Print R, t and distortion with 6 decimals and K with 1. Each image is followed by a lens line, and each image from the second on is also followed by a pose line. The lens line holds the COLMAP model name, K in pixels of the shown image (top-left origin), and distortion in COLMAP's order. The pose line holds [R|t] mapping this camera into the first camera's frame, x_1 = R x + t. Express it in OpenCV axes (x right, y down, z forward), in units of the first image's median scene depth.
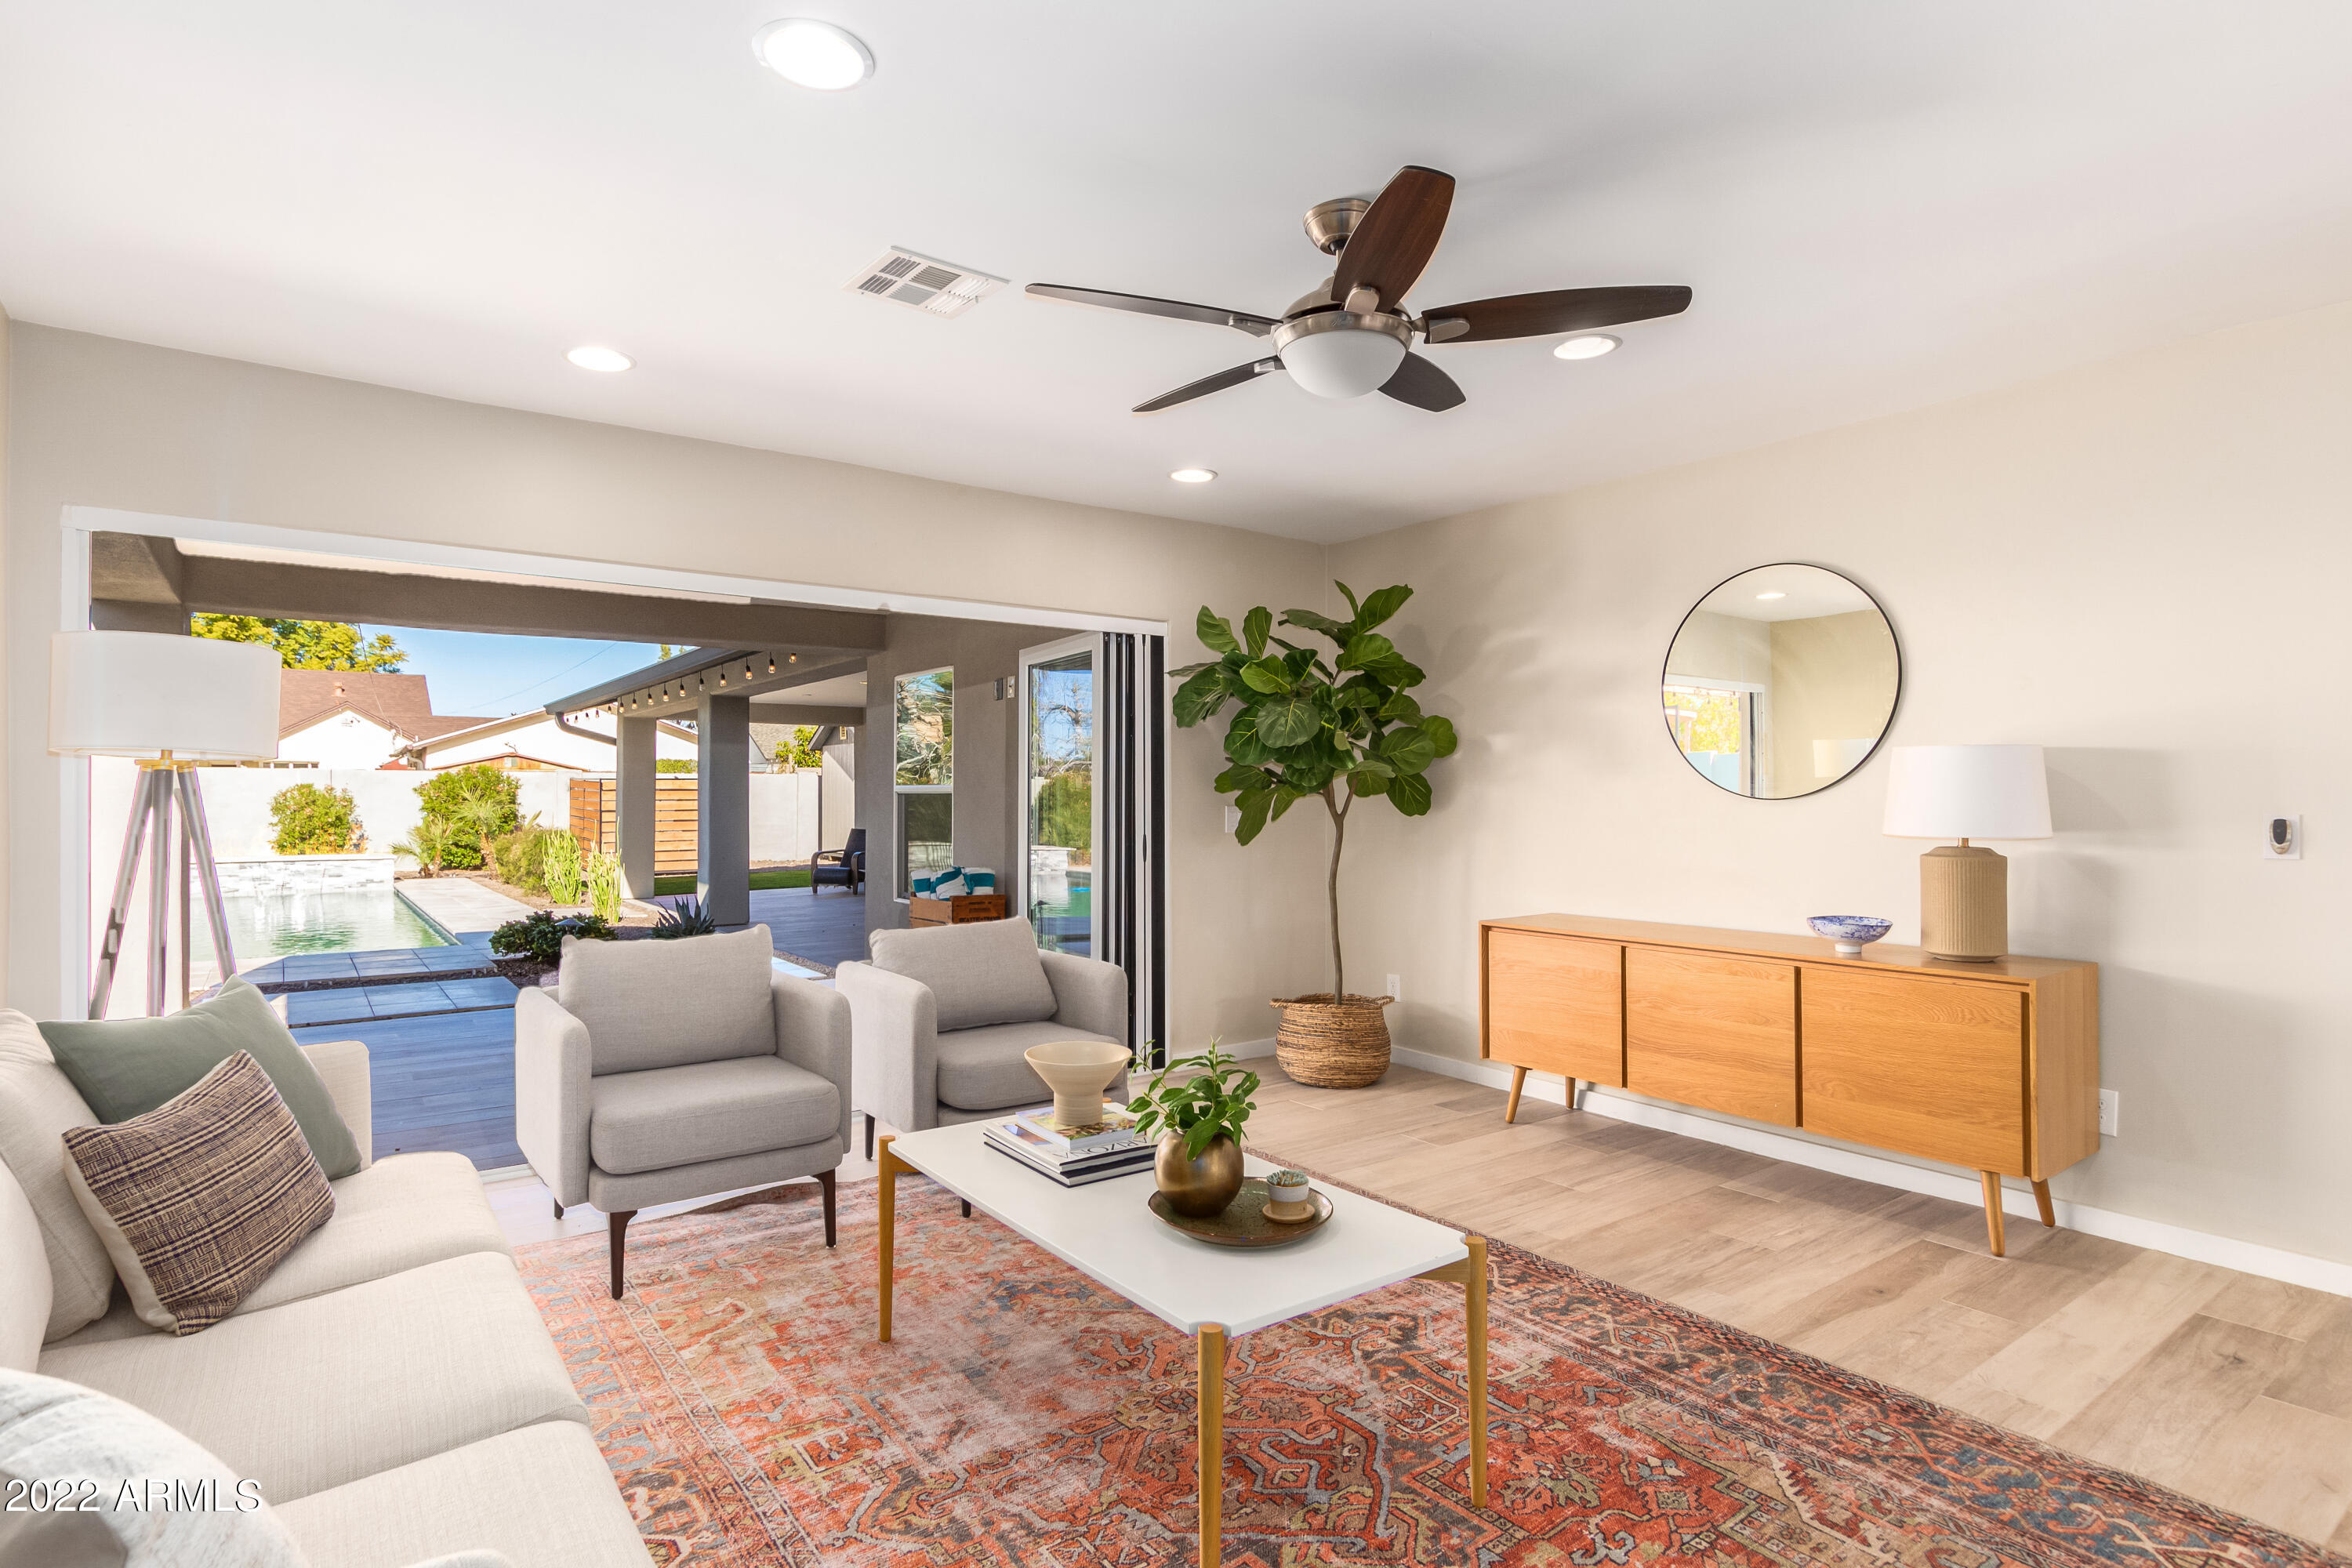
lens RADIAL K [[1196.1, 0, 1182.8], [0, 1196.1, 786.6], [0, 0, 1]] dist [0.001190, -0.002394]
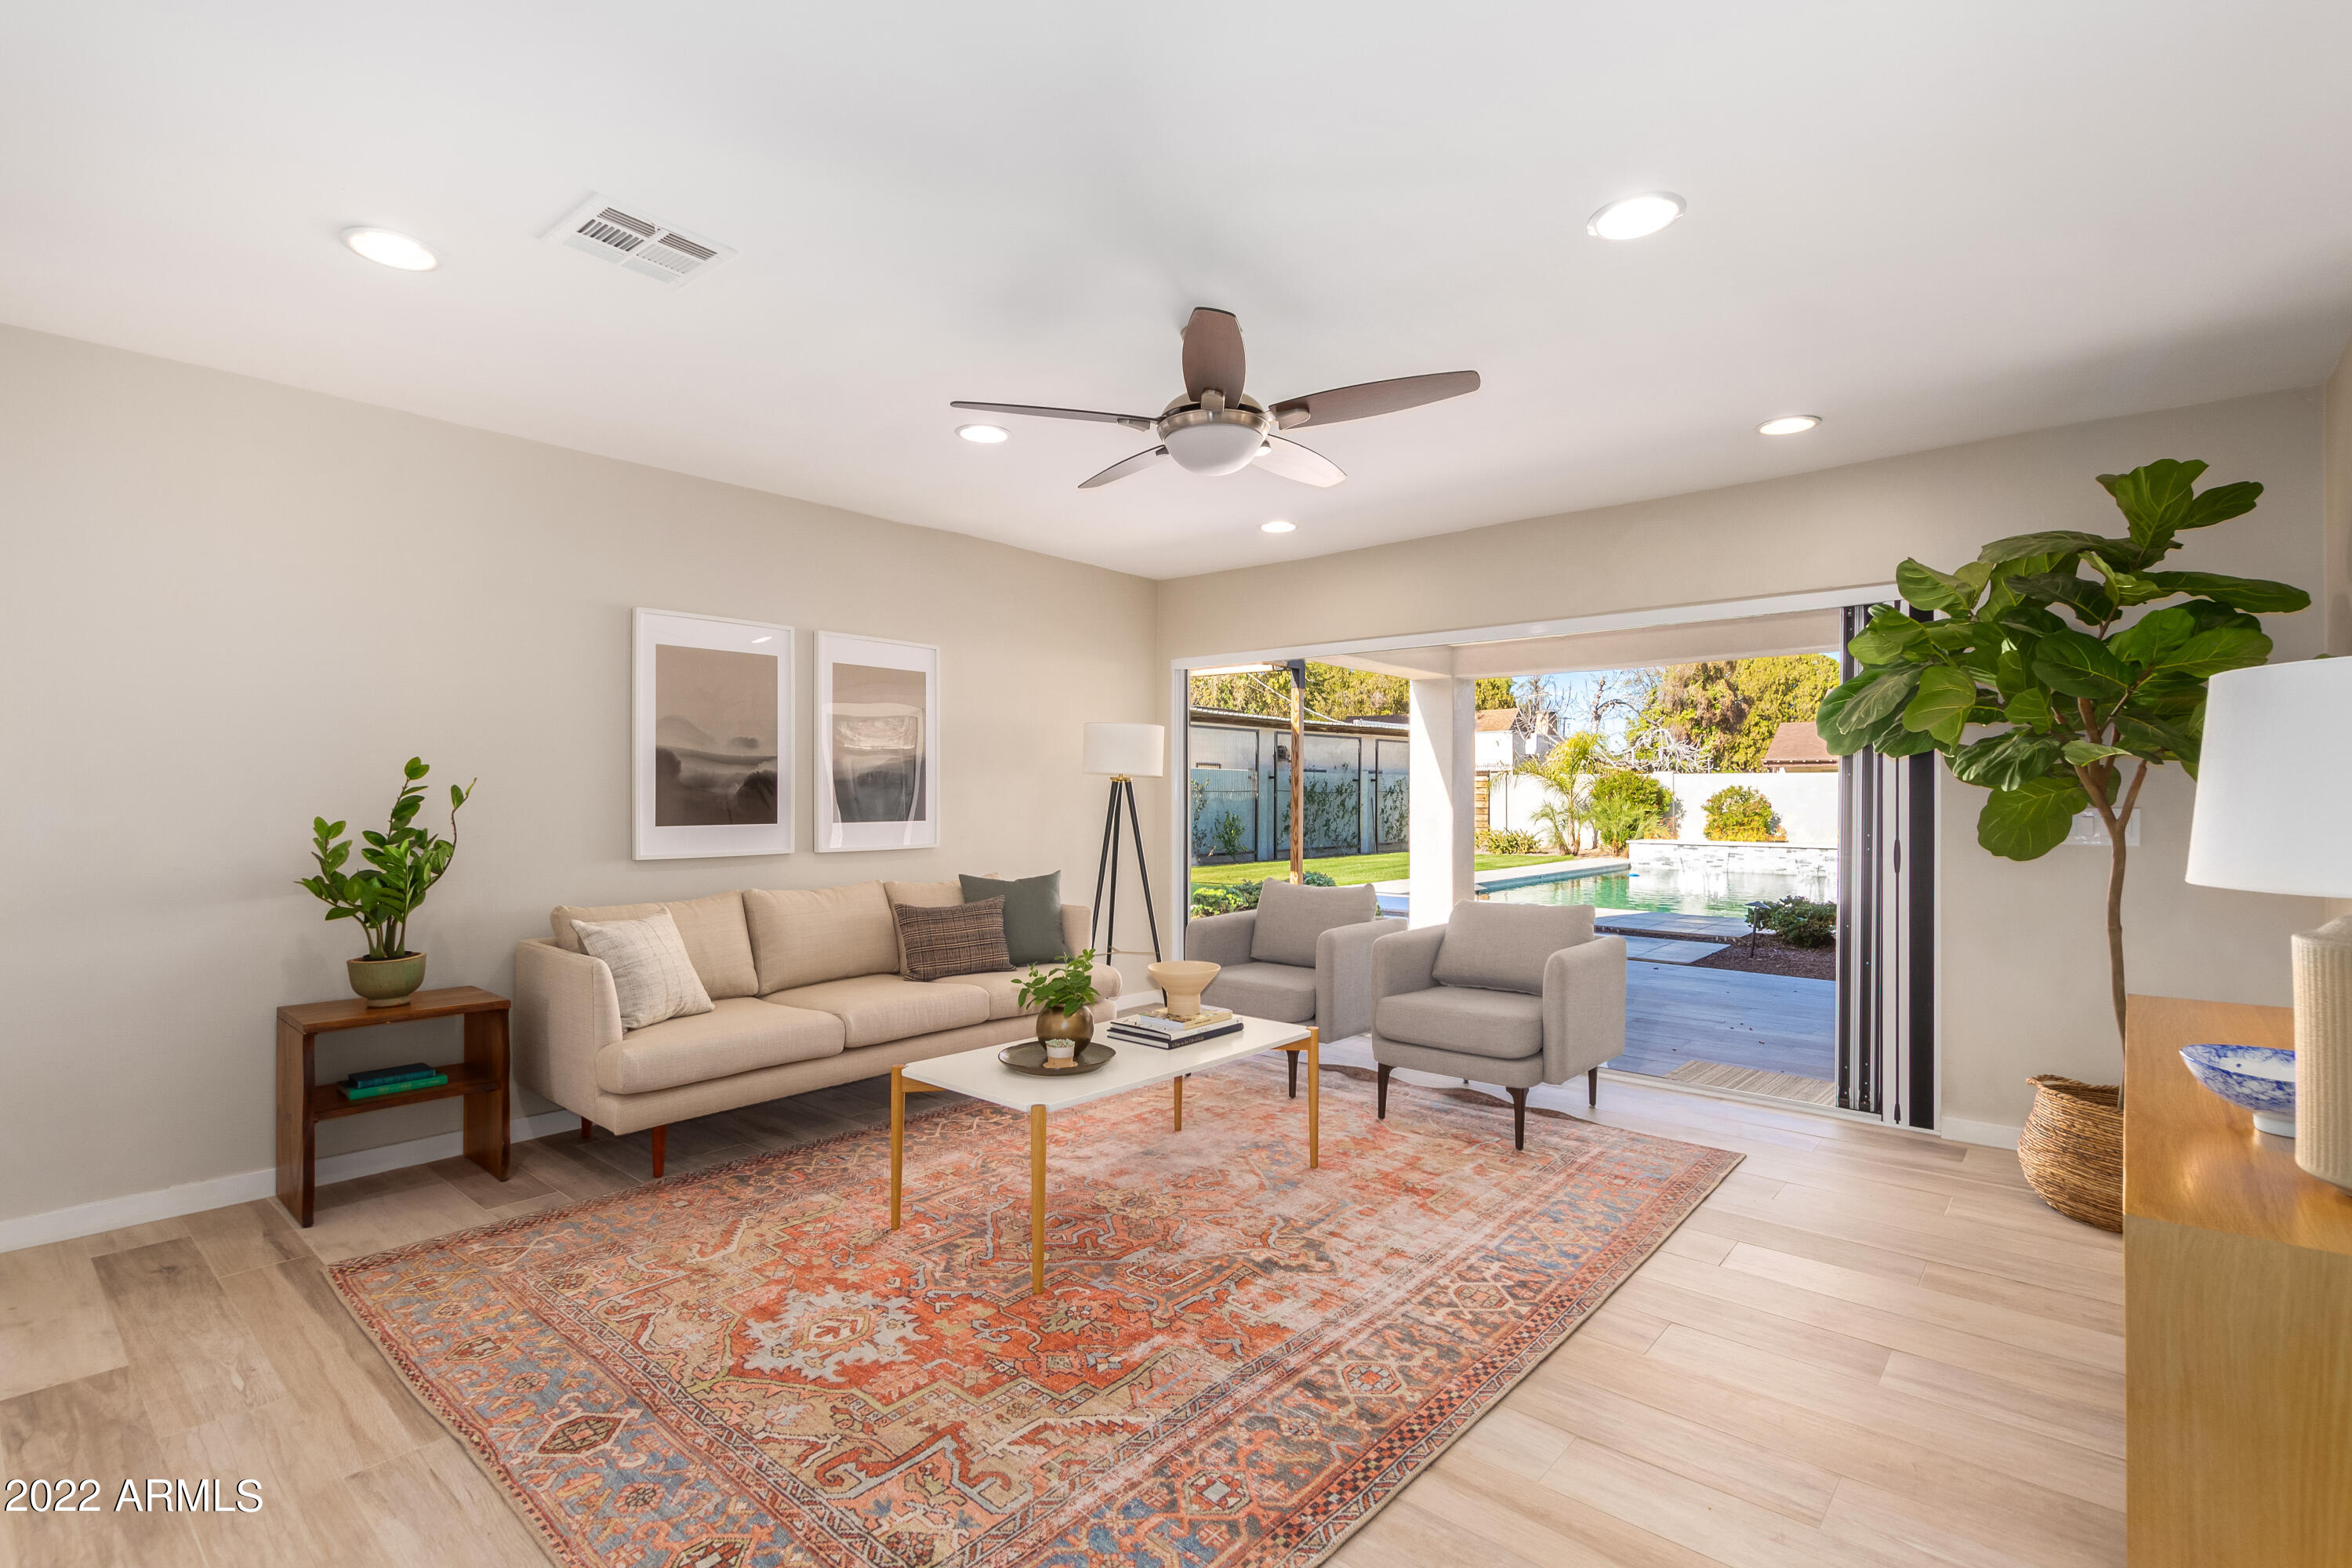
lens RADIAL K [[1085.1, 0, 1154.7], [0, 1085.1, 790.4], [0, 0, 1]] dist [0.002843, 0.000121]
pose [[0.211769, -0.003502, -0.977313, 1.216913], [0.005825, 0.999980, -0.002321, 0.010767], [0.977302, -0.005201, 0.211786, 0.691071]]
